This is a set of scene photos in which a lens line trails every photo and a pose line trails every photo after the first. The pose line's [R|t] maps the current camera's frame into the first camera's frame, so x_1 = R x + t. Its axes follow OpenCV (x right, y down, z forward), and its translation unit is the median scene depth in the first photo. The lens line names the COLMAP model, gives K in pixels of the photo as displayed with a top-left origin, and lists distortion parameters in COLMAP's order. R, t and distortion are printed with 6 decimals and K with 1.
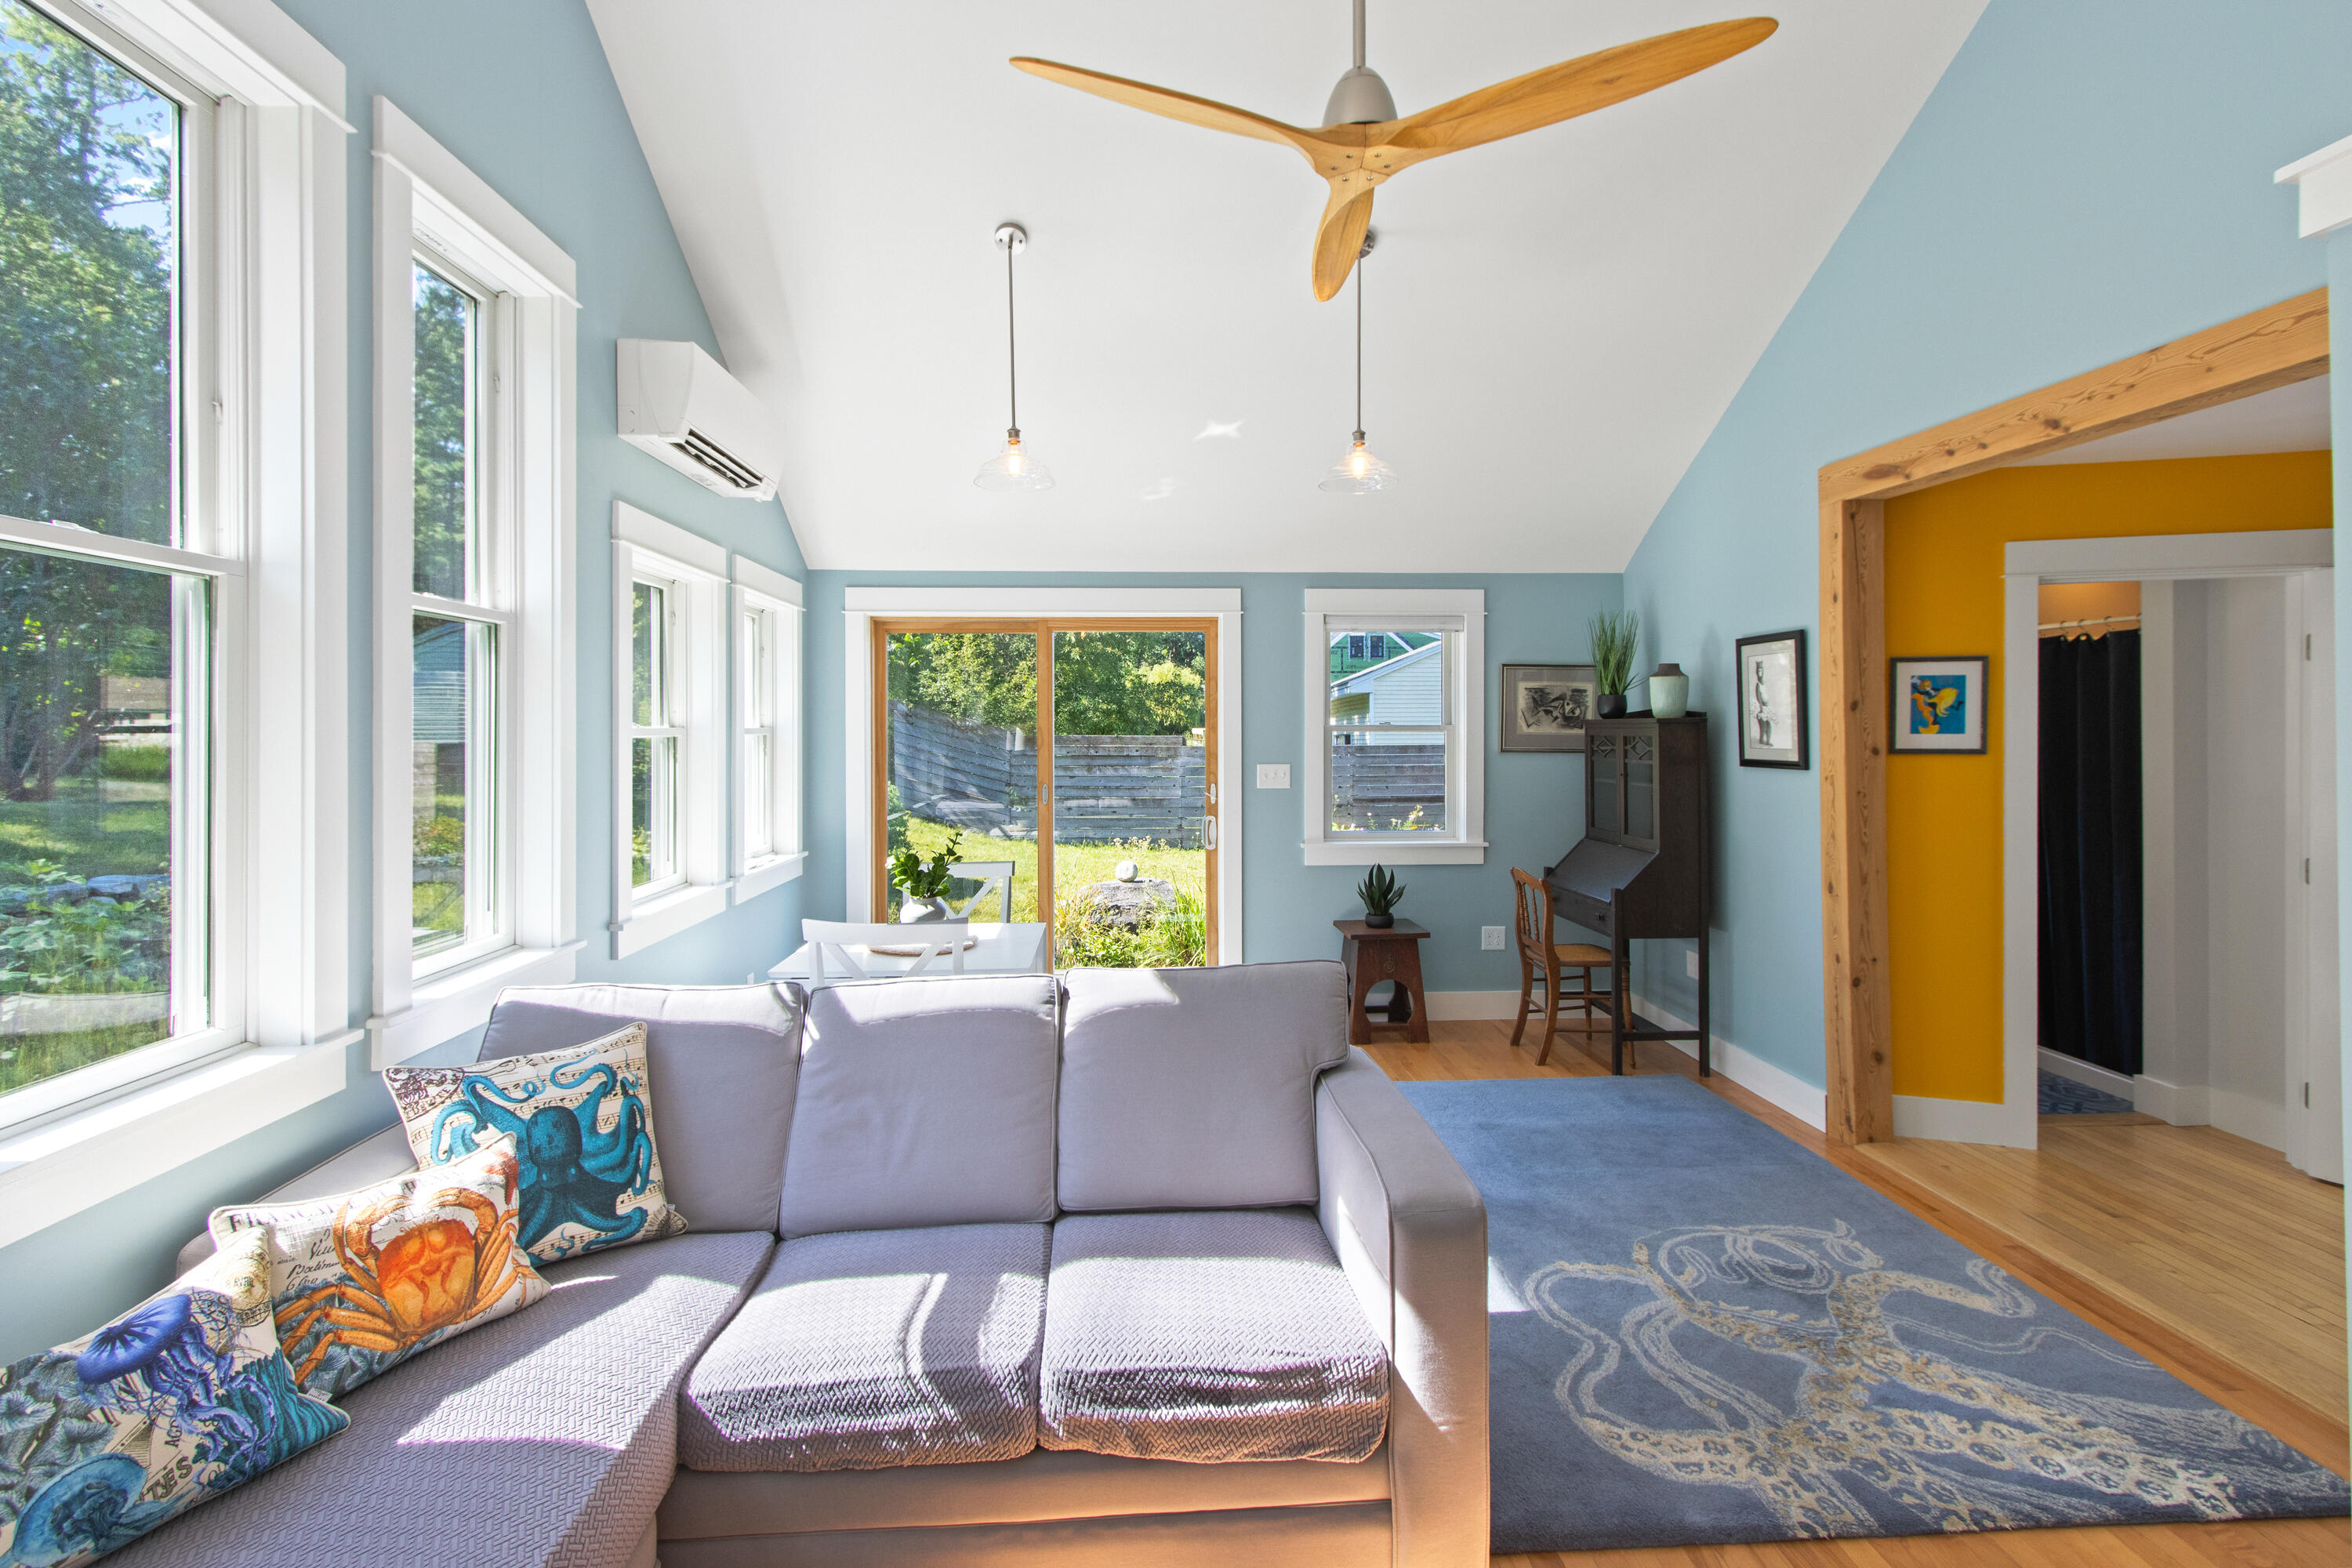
lens RADIAL K [[1127.6, 0, 1170.4], [0, 1127.6, 731.0], [0, 0, 1]] dist [0.007006, -0.002843]
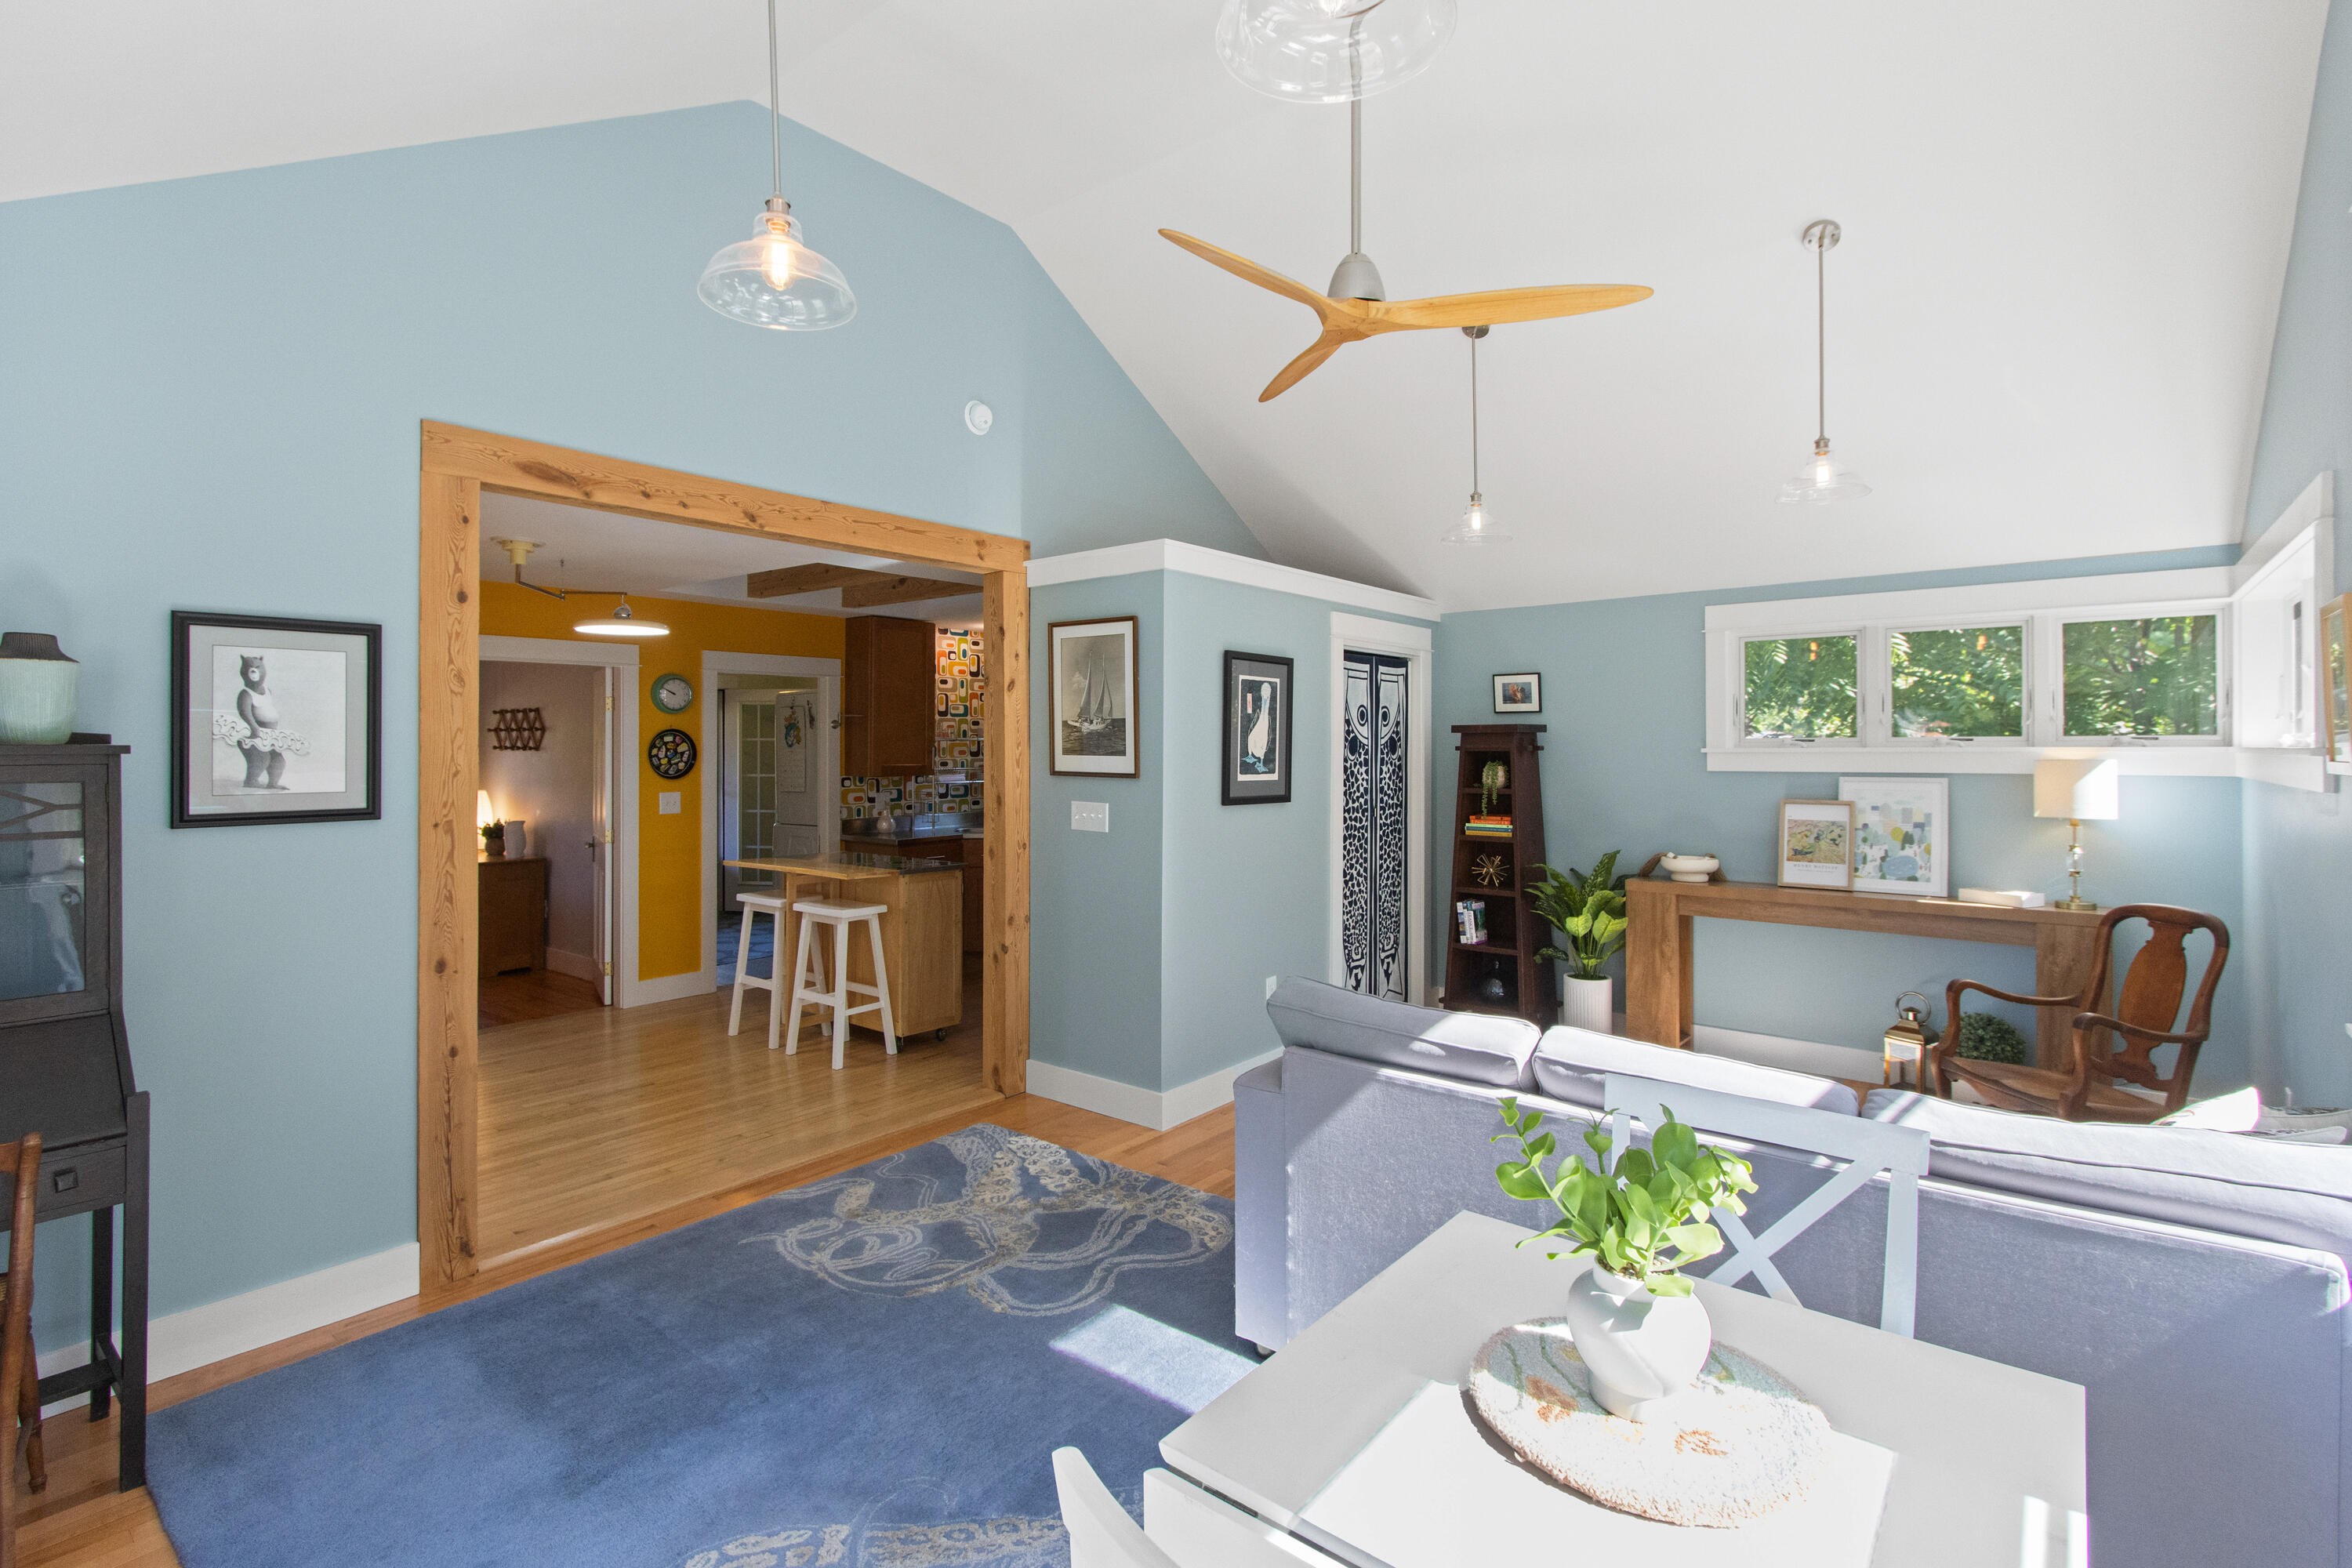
lens RADIAL K [[1127.6, 0, 1193.3], [0, 1127.6, 752.4], [0, 0, 1]] dist [0.007006, -0.002843]
pose [[-0.763385, -0.005803, 0.645918, -0.335762], [0.000959, 0.999948, 0.010118, -0.016664], [-0.645943, 0.008343, -0.763340, 1.343290]]
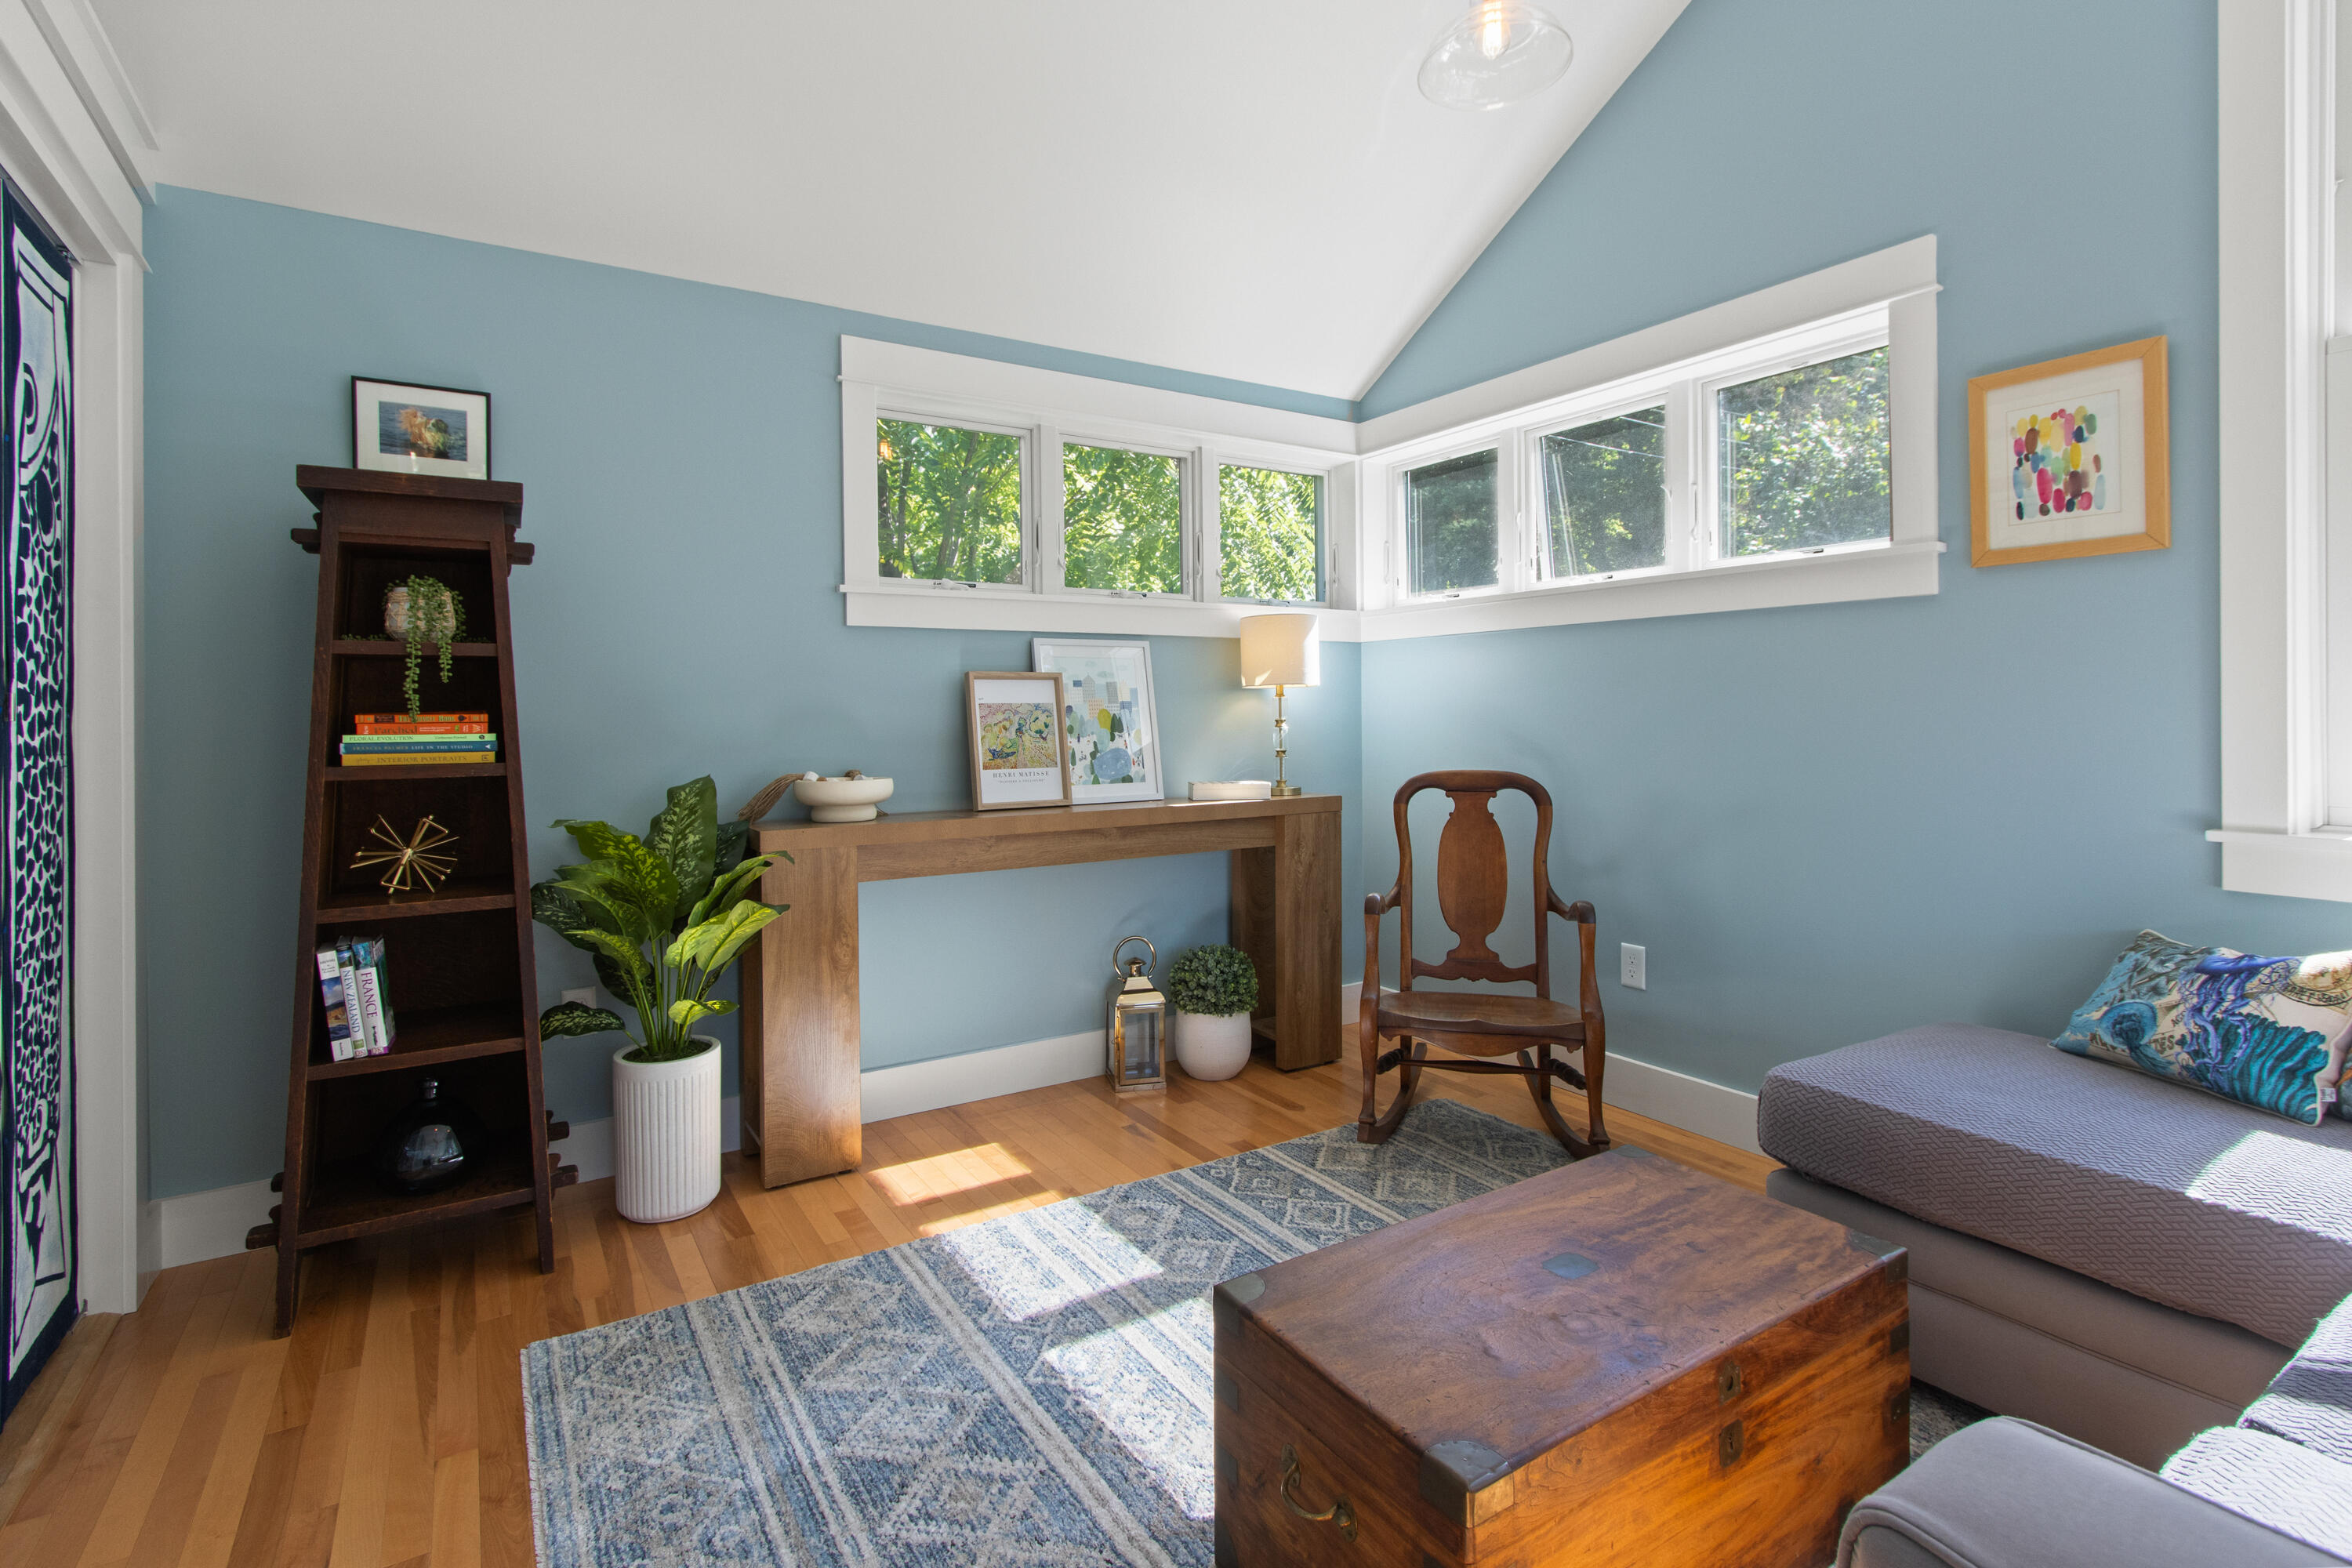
lens RADIAL K [[1127.6, 0, 1211.5], [0, 1127.6, 701.8], [0, 0, 1]] dist [0.007006, -0.002843]
pose [[-0.859041, 0.001708, -0.511904, 0.320775], [0.006160, 0.999957, -0.007000, 0.091047], [0.511869, -0.009167, -0.859014, 0.613579]]
